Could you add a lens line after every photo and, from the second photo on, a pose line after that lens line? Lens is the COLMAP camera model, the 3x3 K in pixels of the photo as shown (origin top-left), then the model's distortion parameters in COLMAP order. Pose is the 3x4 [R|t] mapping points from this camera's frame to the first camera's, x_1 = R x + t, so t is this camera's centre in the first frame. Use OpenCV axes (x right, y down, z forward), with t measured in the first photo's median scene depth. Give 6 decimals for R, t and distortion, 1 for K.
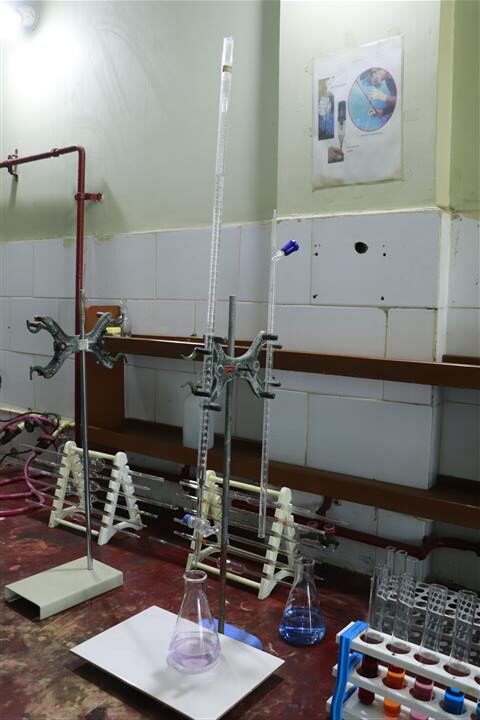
lens RADIAL K [[619.7, 0, 240.0], [0, 619.7, 360.0], [0, 0, 1]] dist [-0.072040, -0.000211]
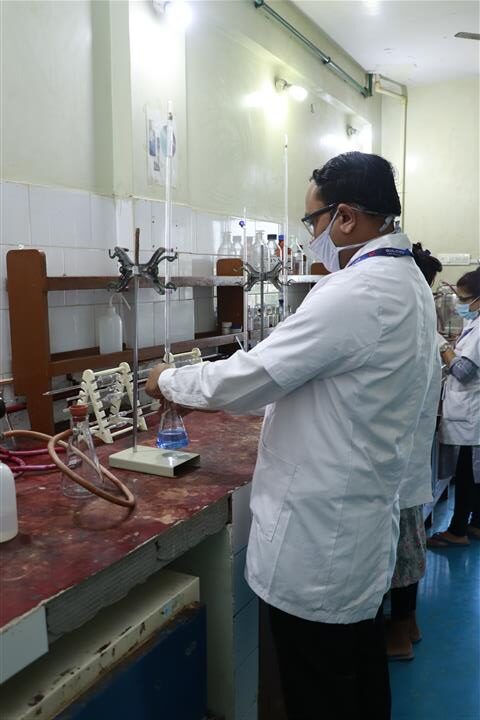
lens RADIAL K [[651.5, 0, 240.0], [0, 651.5, 360.0], [0, 0, 1]] dist [-0.098056, 0.000968]
pose [[-0.147371, -0.160944, 0.975899, -1.754978], [0.073702, 0.982142, 0.173104, -0.089010], [-0.986331, 0.097437, -0.132877, 1.045530]]
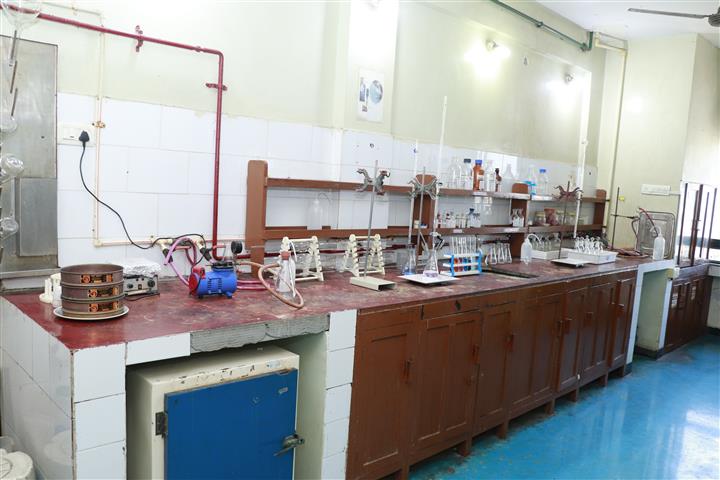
lens RADIAL K [[585.4, 0, 360.0], [0, 585.4, 240.0], [0, 0, 1]] dist [-0.137475, -0.001172]
pose [[0.169818, -0.121077, 0.978009, -2.271712], [0.017483, 0.992638, 0.119852, -0.077386], [-0.985320, -0.003255, 0.170685, 0.589191]]
